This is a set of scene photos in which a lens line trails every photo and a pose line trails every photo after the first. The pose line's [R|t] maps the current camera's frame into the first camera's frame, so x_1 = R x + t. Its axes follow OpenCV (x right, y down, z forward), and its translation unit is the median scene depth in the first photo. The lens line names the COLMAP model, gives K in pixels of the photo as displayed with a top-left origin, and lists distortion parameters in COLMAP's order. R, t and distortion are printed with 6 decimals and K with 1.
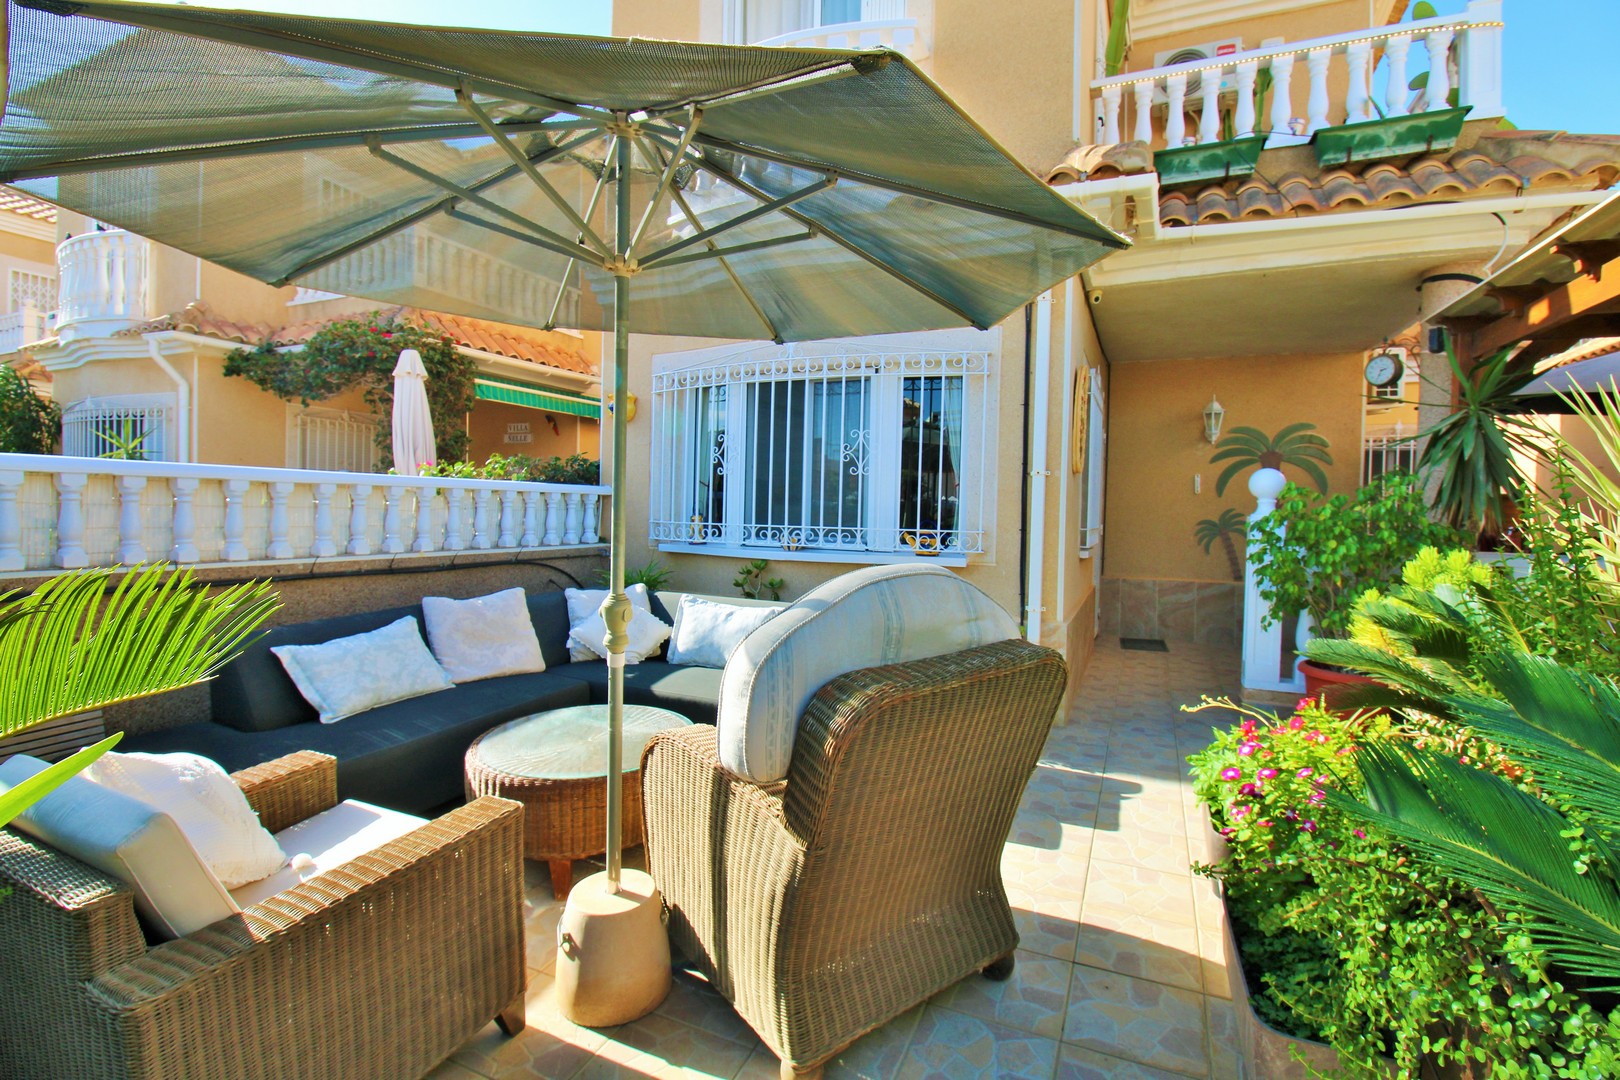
lens RADIAL K [[763.4, 0, 809.2], [0, 763.4, 524.5], [0, 0, 1]] dist [0.003784, -0.014927]
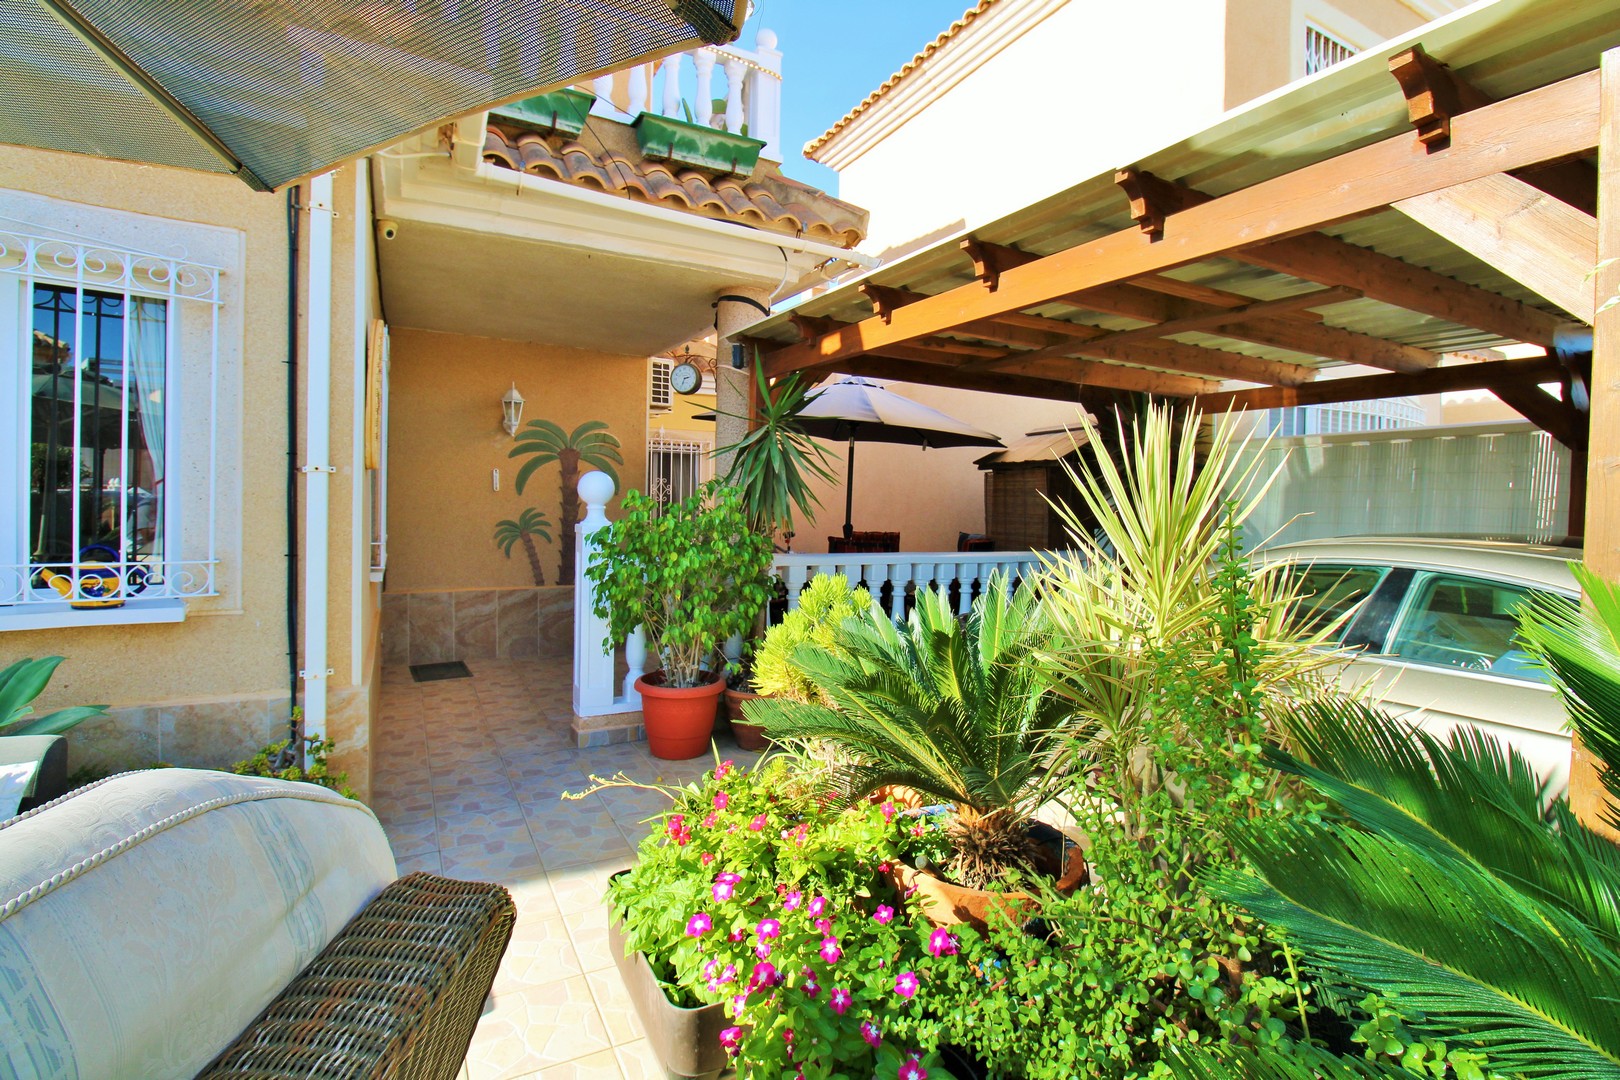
lens RADIAL K [[763.4, 0, 809.2], [0, 763.4, 524.5], [0, 0, 1]] dist [0.003784, -0.014927]
pose [[0.605918, -0.025217, 0.795128, 0.030471], [0.007296, 0.999632, 0.026143, -0.032602], [-0.795494, -0.010040, 0.605878, 0.251324]]
